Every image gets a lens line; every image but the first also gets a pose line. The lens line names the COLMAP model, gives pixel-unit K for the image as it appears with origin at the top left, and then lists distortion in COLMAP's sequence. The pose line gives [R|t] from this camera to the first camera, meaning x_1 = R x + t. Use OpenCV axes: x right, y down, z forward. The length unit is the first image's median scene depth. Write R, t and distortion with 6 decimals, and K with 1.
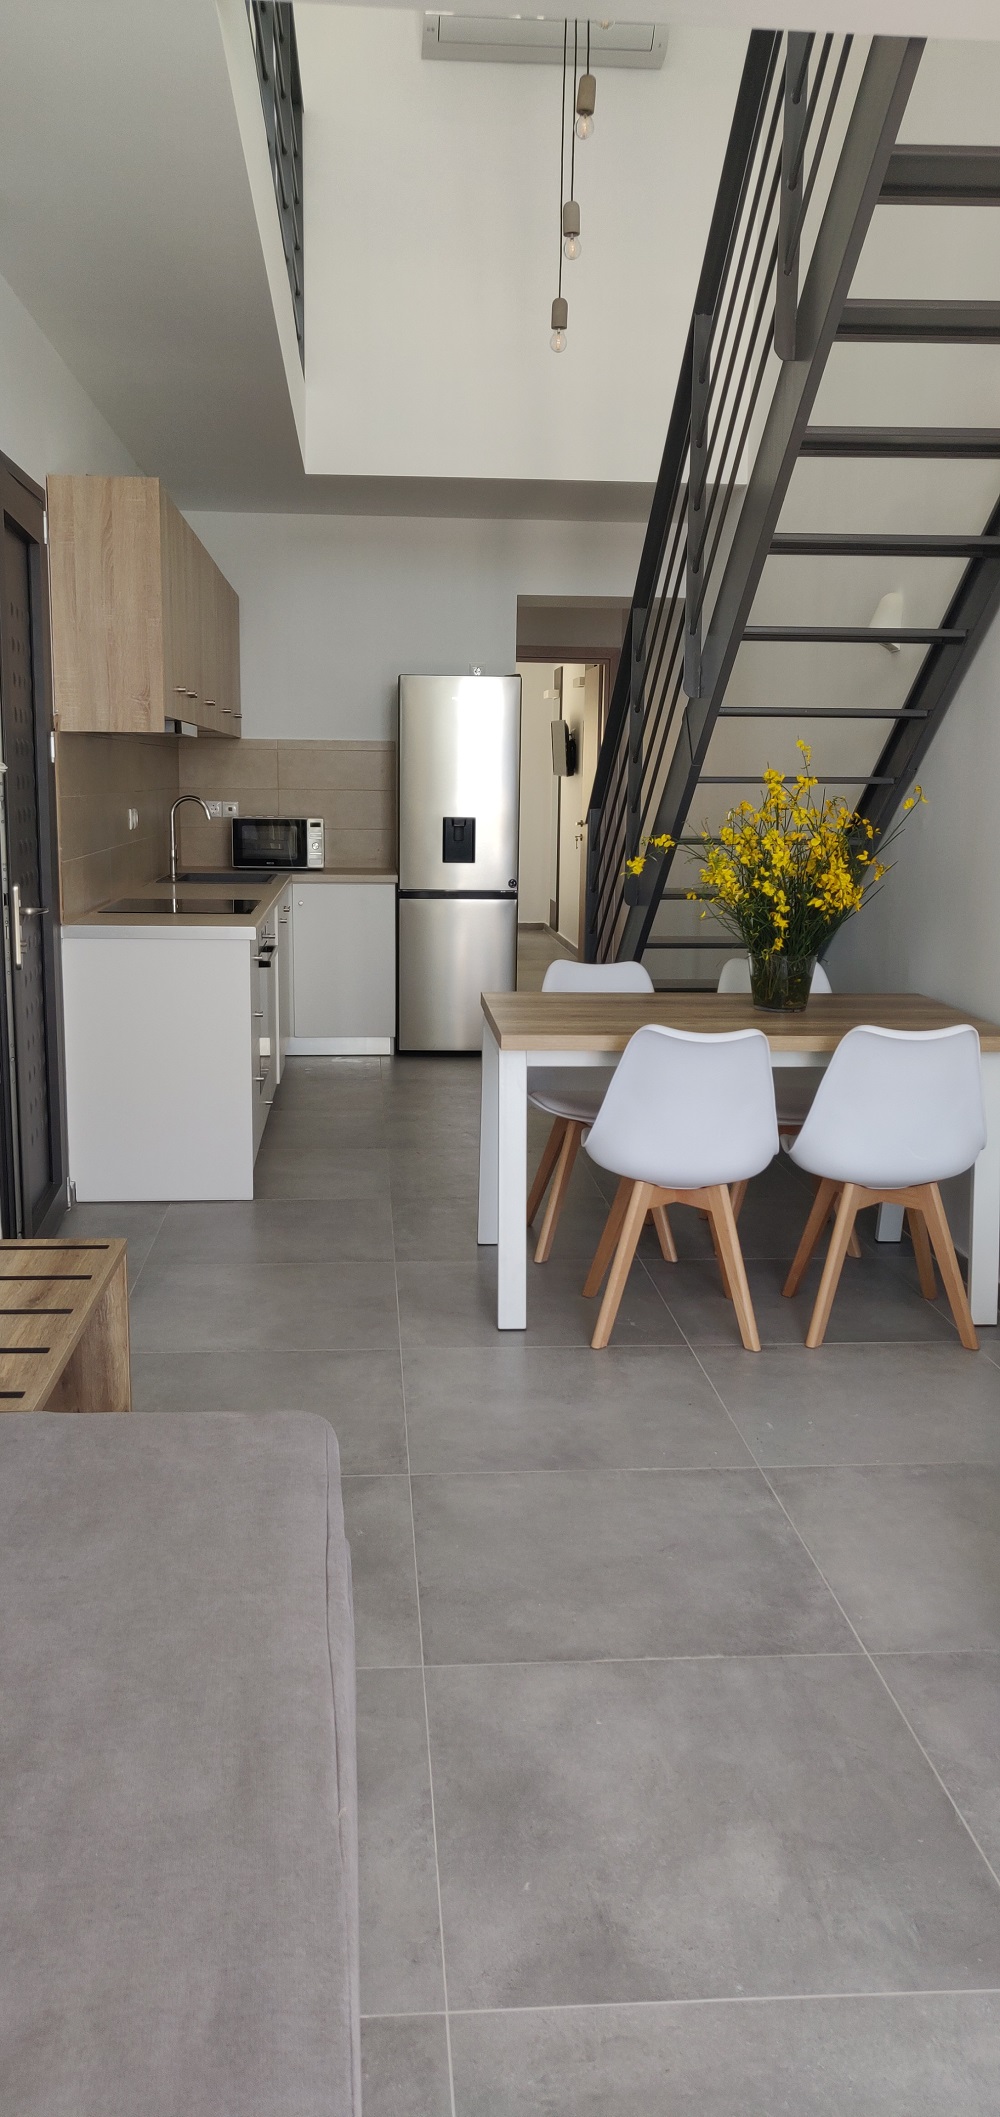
lens RADIAL K [[1627.9, 0, 499.0], [0, 1627.9, 1116.5], [0, 0, 1]] dist [-0.003062, 0.013224]
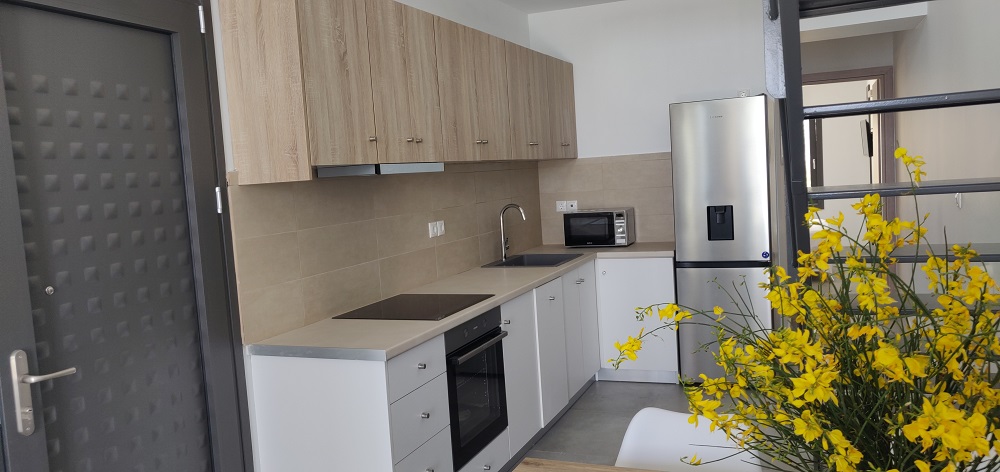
lens RADIAL K [[769.0, 0, 500.0], [0, 769.0, 236.0], [0, 0, 1]] dist [-0.003062, 0.013224]
pose [[0.887986, -0.030457, -0.458860, 0.101566], [-0.020405, 0.994212, -0.105479, -0.091027], [0.459417, 0.103027, 0.882225, 0.376665]]
